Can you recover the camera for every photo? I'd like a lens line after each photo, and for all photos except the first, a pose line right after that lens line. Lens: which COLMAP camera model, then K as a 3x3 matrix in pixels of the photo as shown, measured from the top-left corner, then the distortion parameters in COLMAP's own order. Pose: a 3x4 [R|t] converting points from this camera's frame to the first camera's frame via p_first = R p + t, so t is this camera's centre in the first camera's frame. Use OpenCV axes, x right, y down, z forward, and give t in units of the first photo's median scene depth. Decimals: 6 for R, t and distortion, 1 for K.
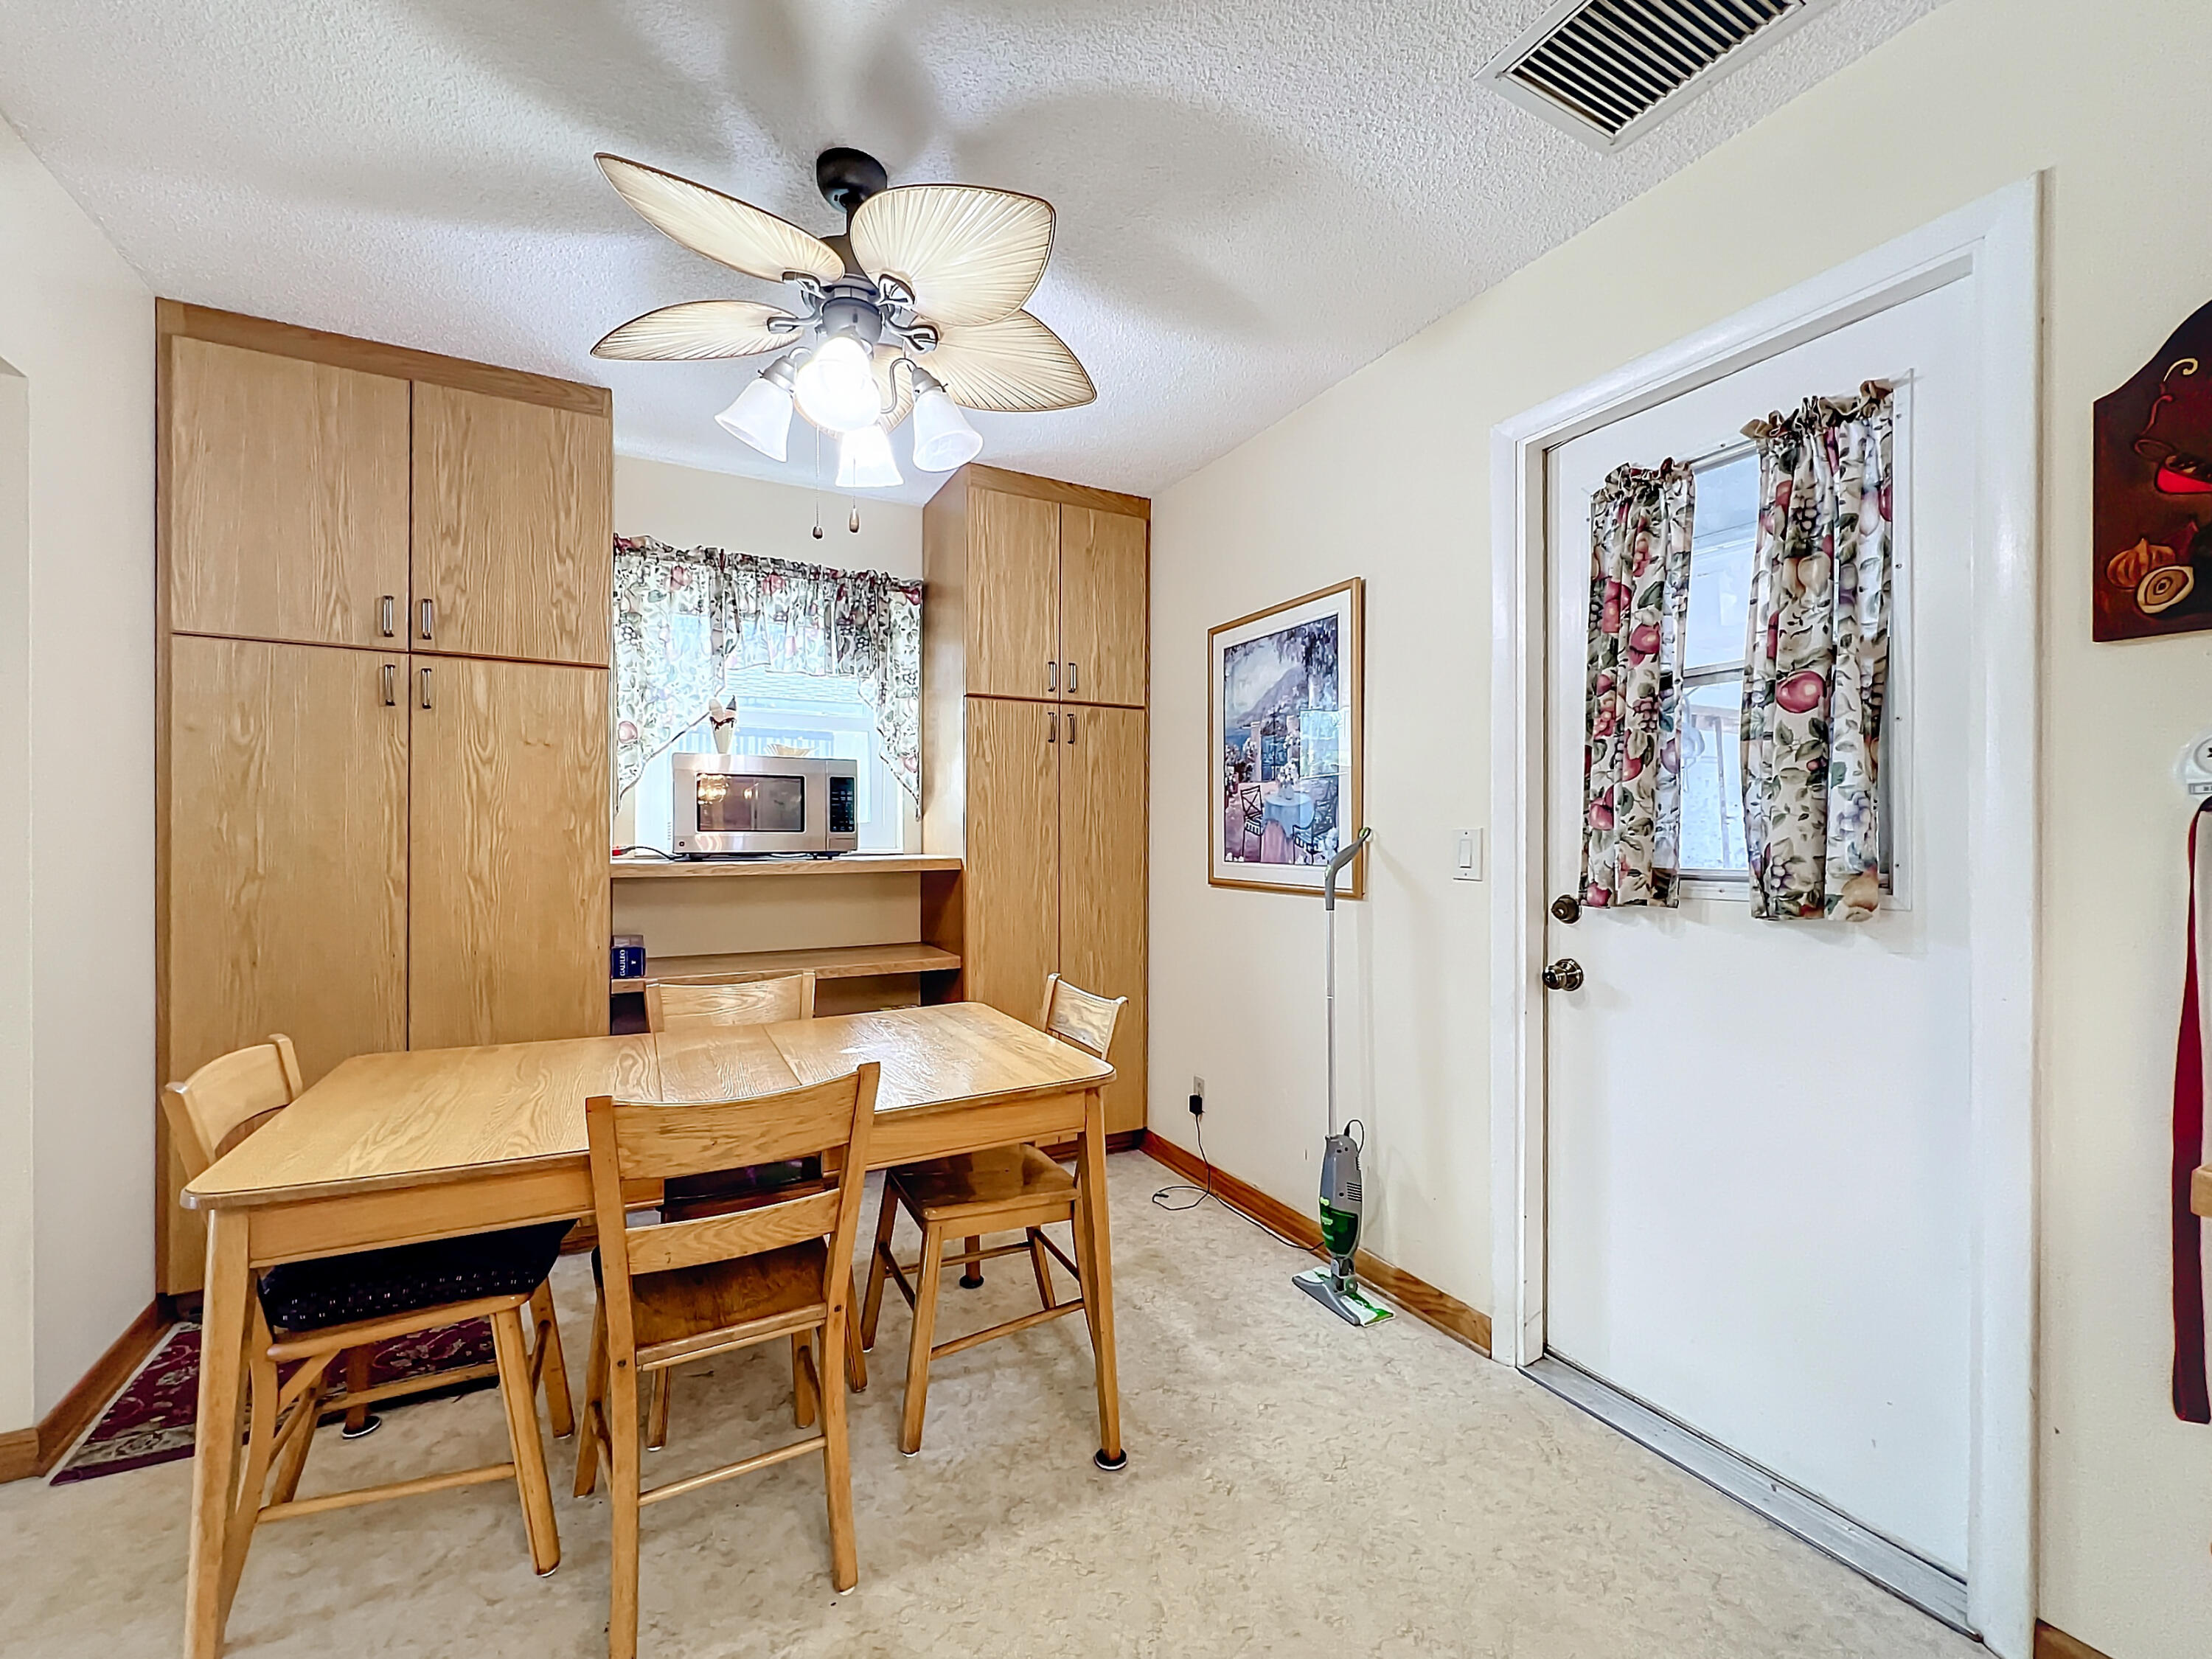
lens RADIAL K [[907.5, 0, 1097.4], [0, 907.5, 840.0], [0, 0, 1]] dist [-0.001071, -0.000084]
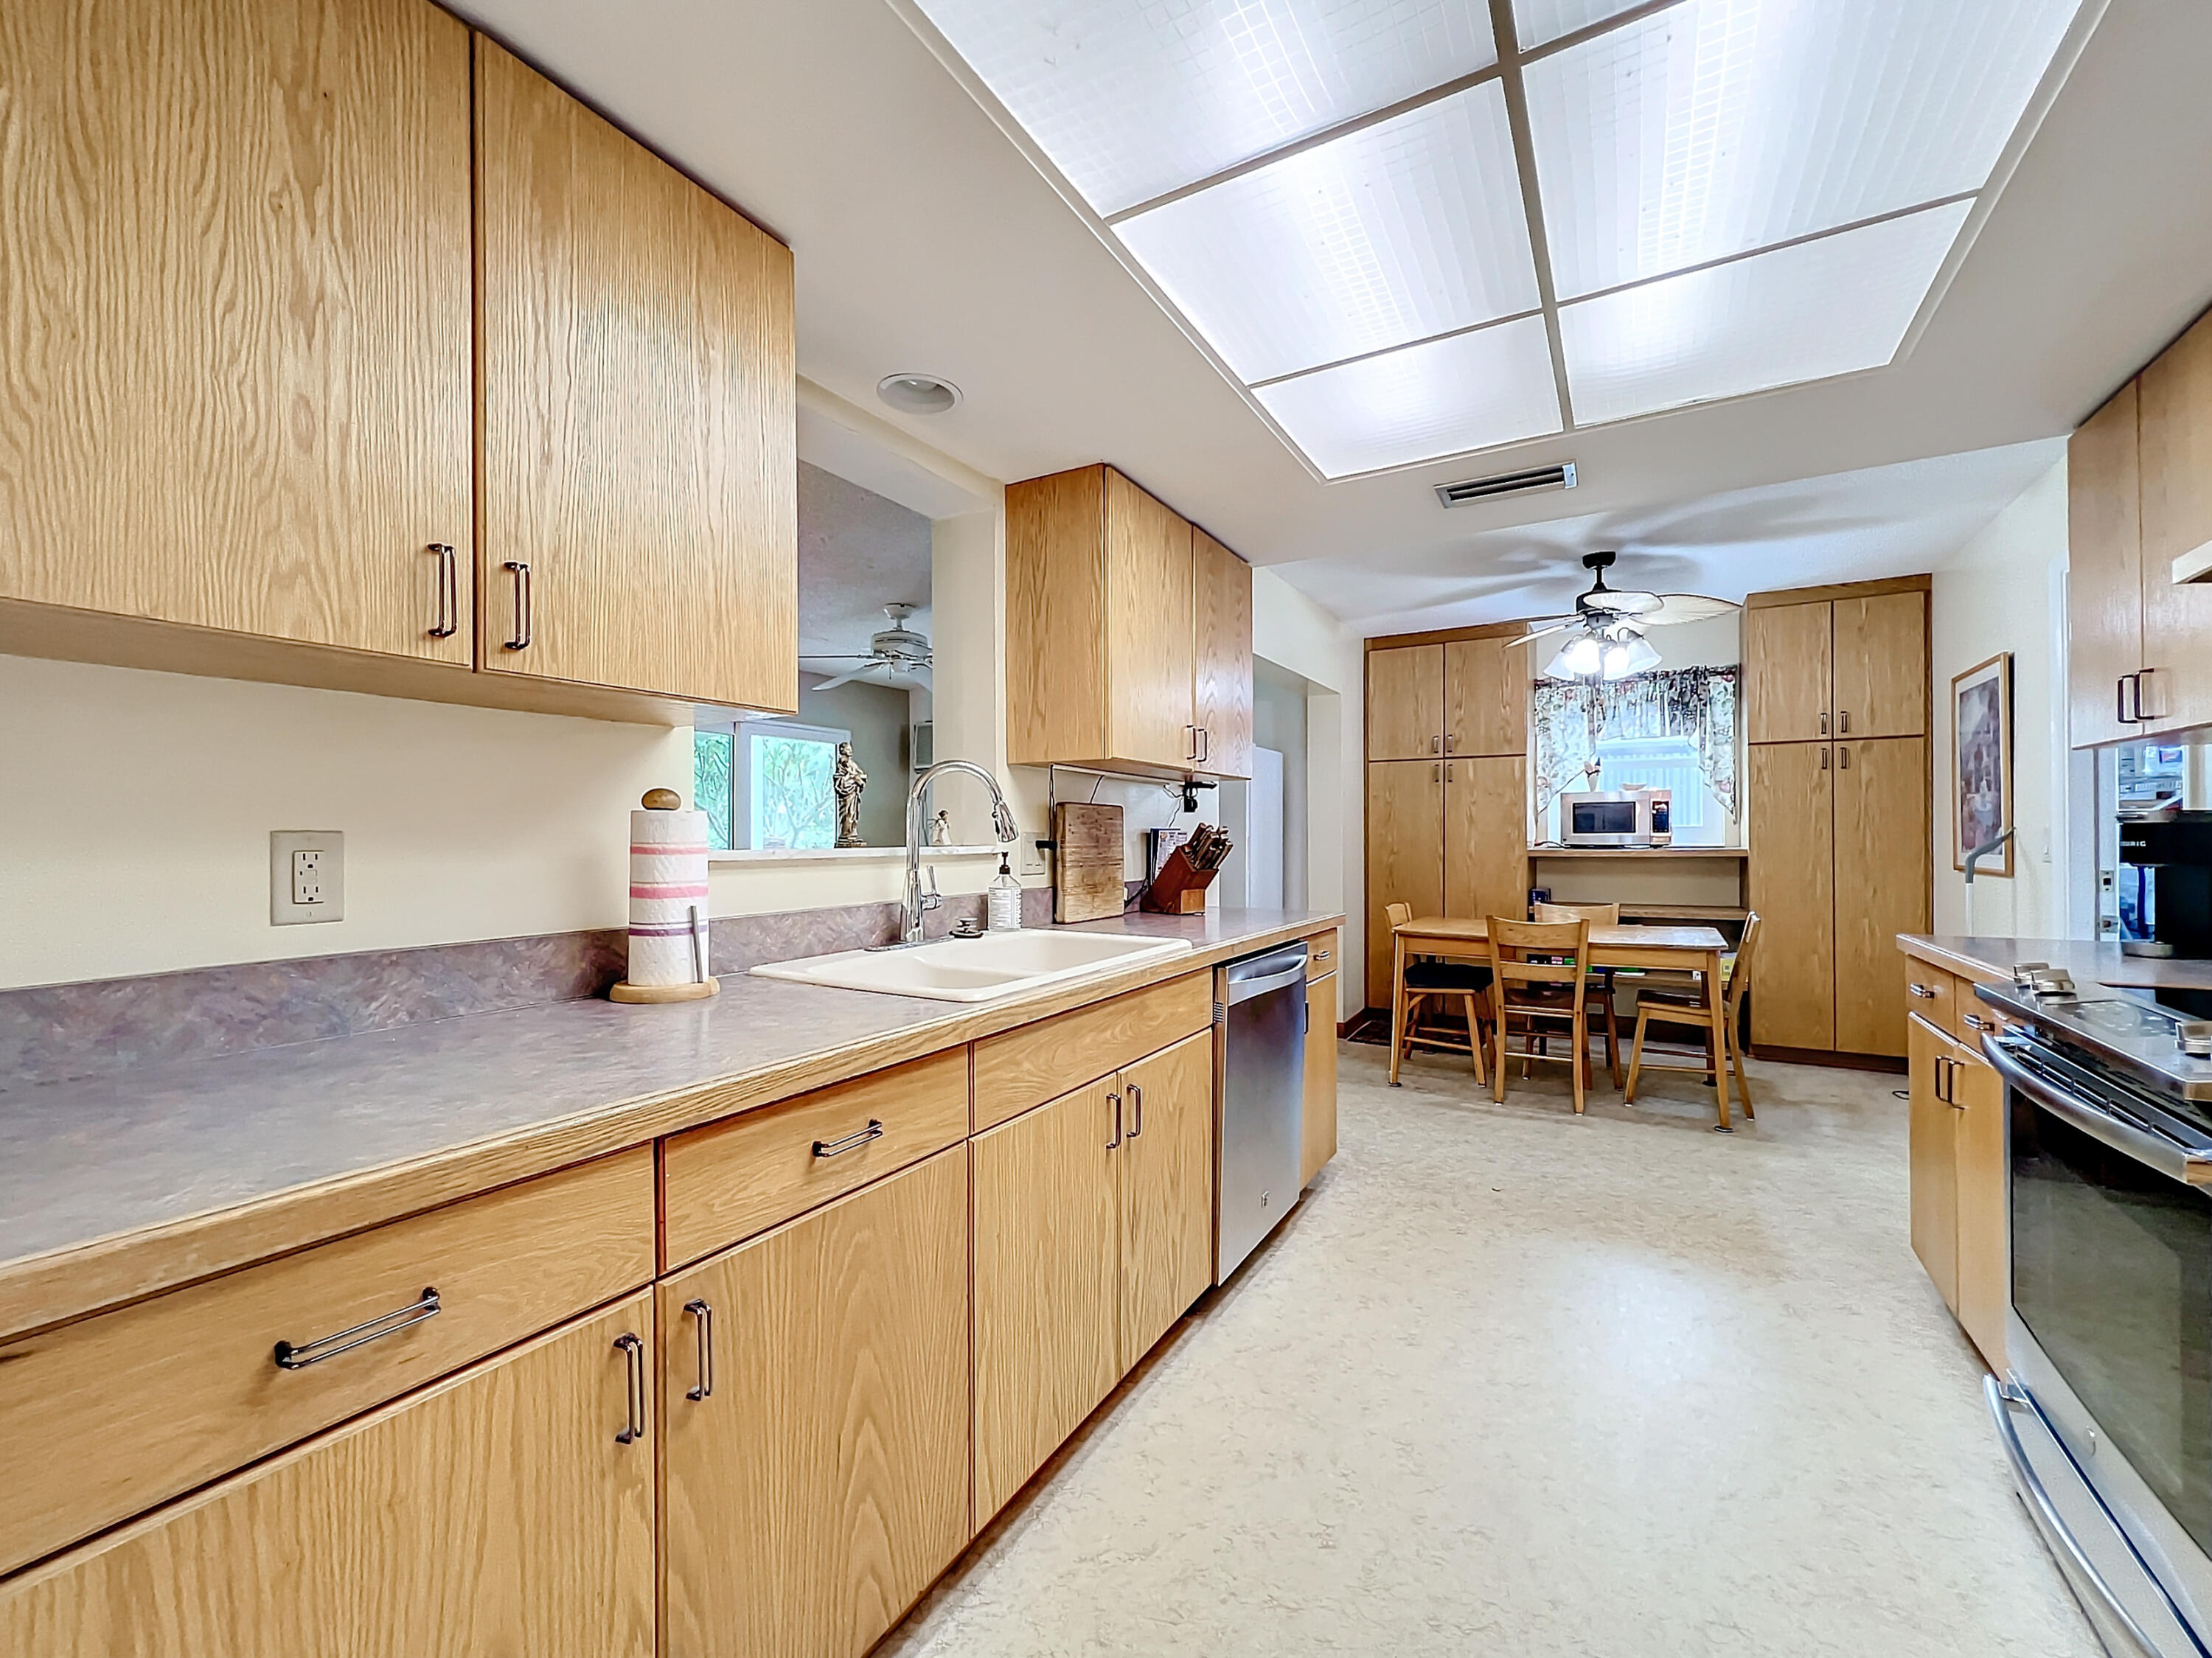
lens RADIAL K [[907.4, 0, 1097.4], [0, 907.4, 839.5], [0, 0, 1]] dist [-0.001071, -0.000084]
pose [[0.520038, -0.002428, -0.854140, 0.784945], [0.001354, 0.999997, -0.002018, 0.006915], [0.854142, -0.000107, 0.520040, -0.992993]]
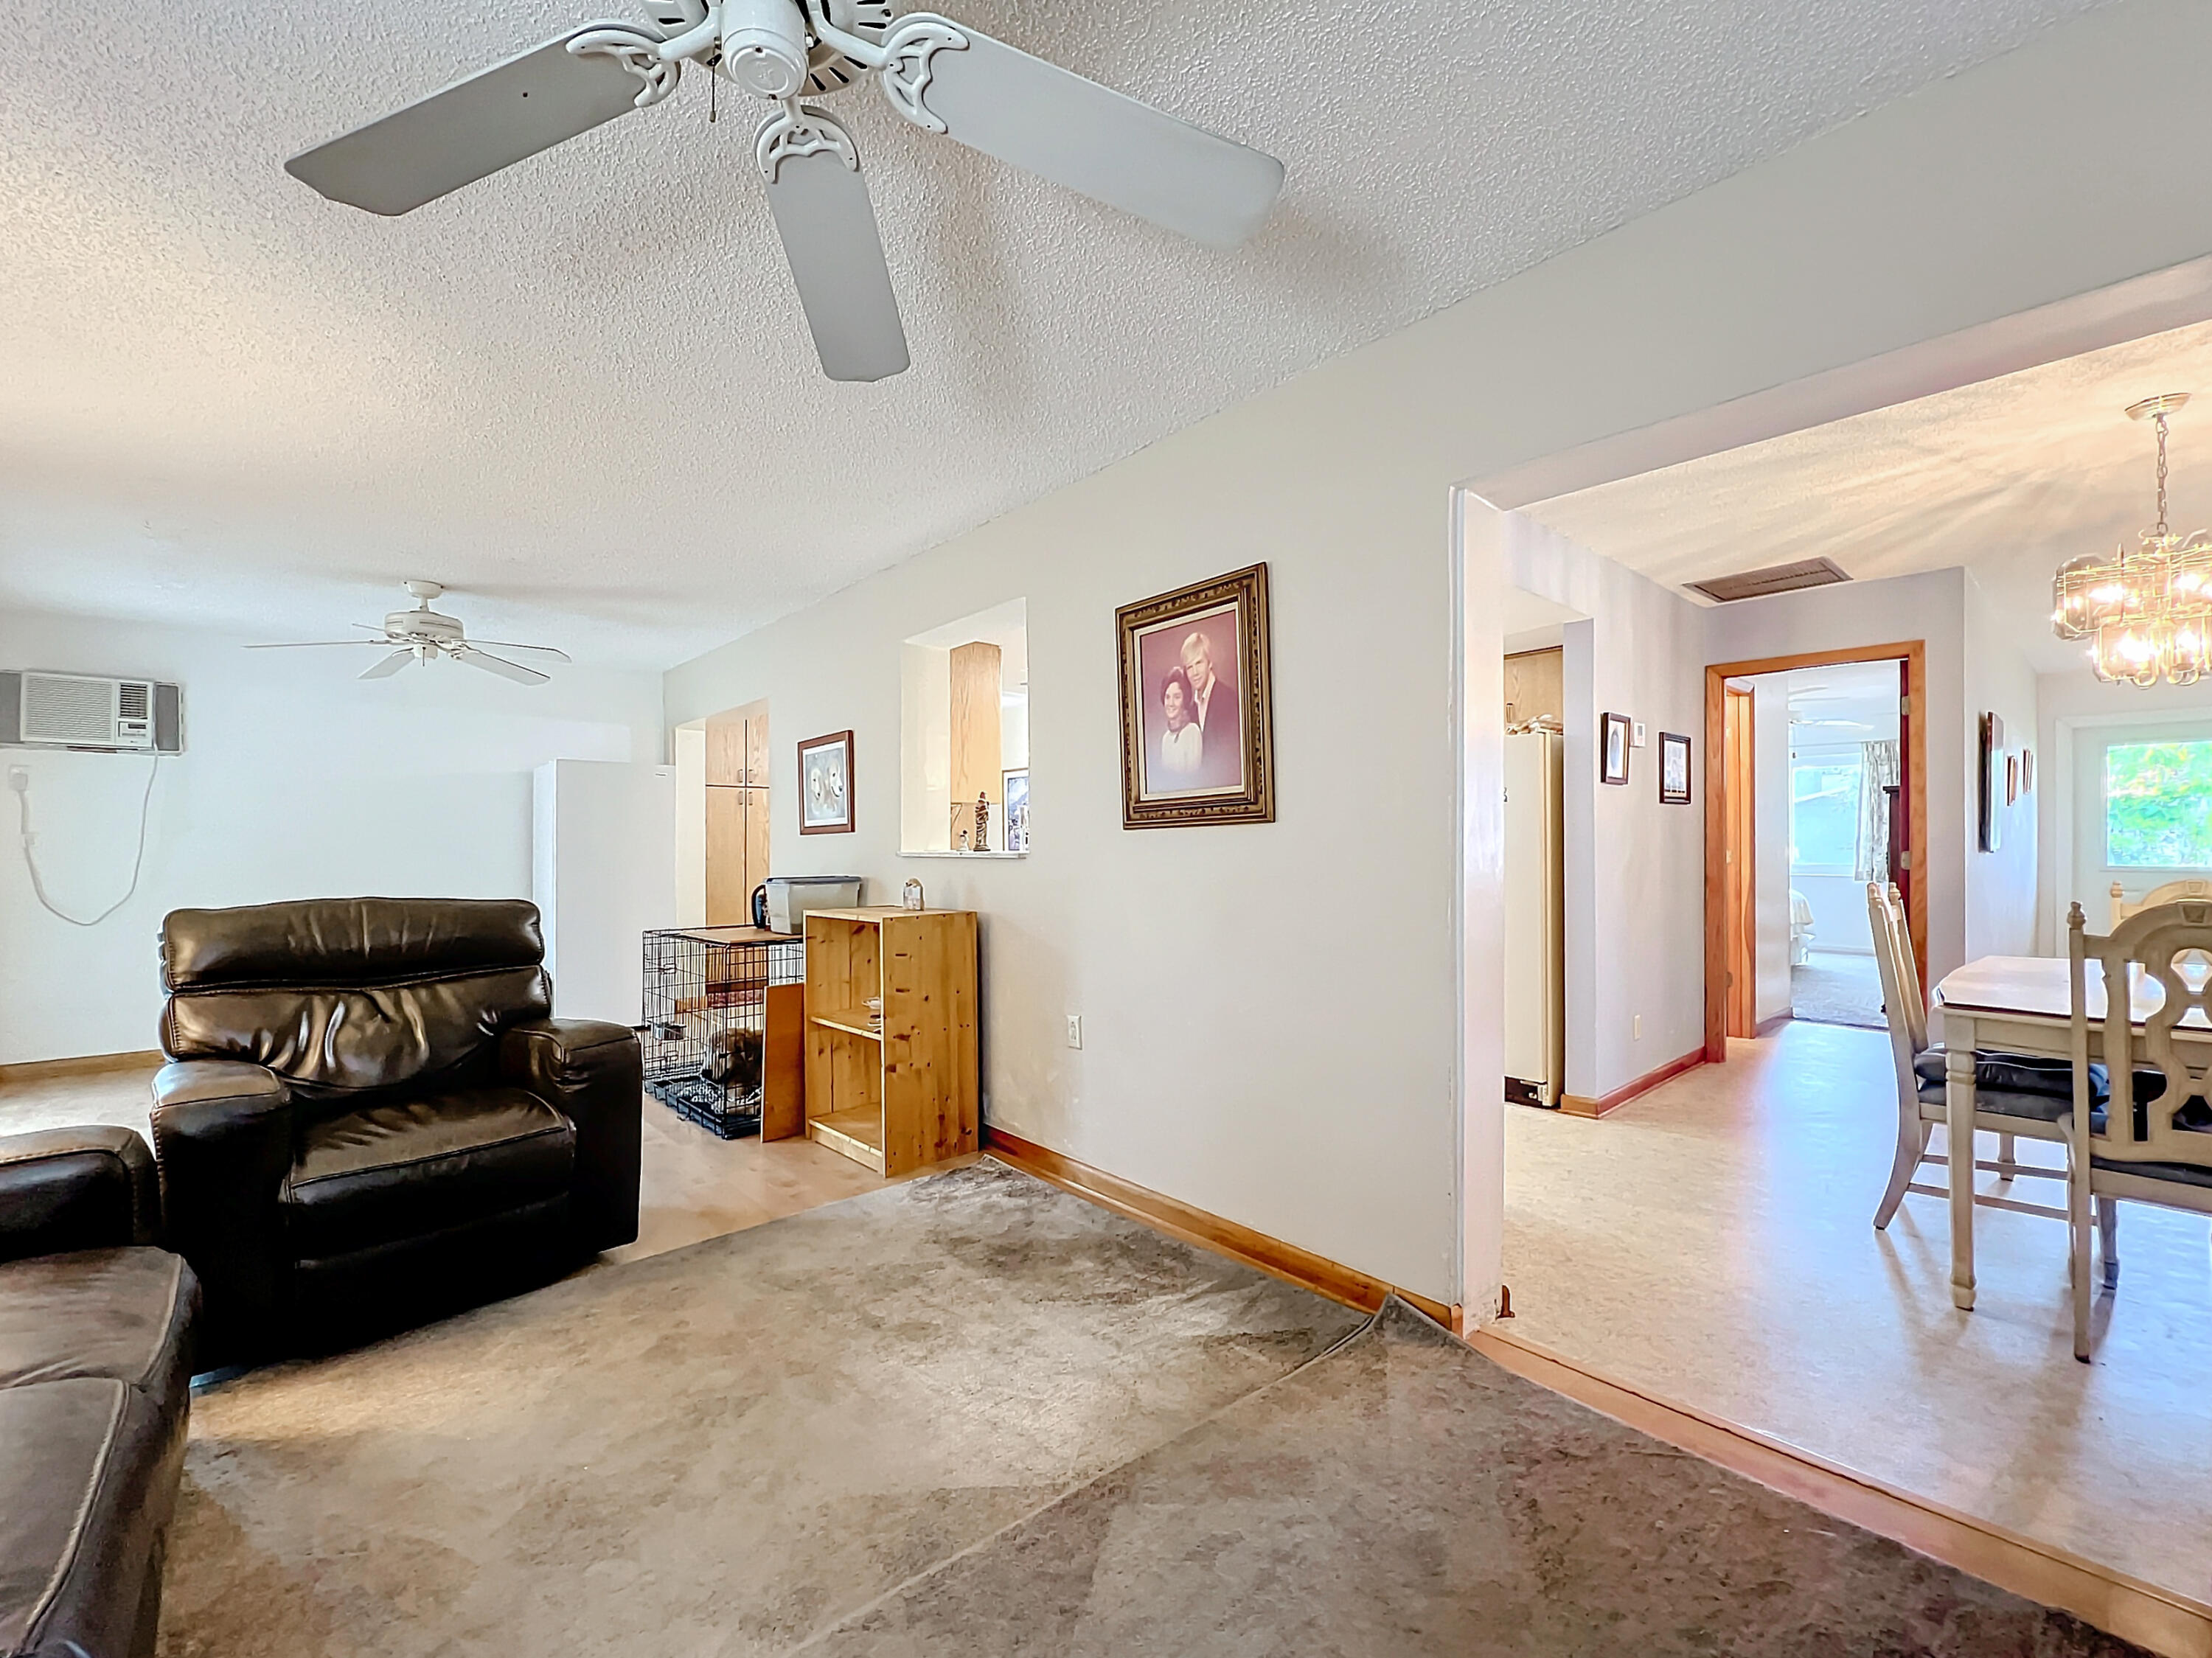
lens RADIAL K [[907.4, 0, 1097.4], [0, 907.4, 839.5], [0, 0, 1]] dist [-0.001071, -0.000084]
pose [[0.971365, -0.007079, 0.237485, -0.335809], [0.008418, 0.999954, -0.004623, -0.002280], [-0.237441, 0.006489, 0.971380, -2.335940]]
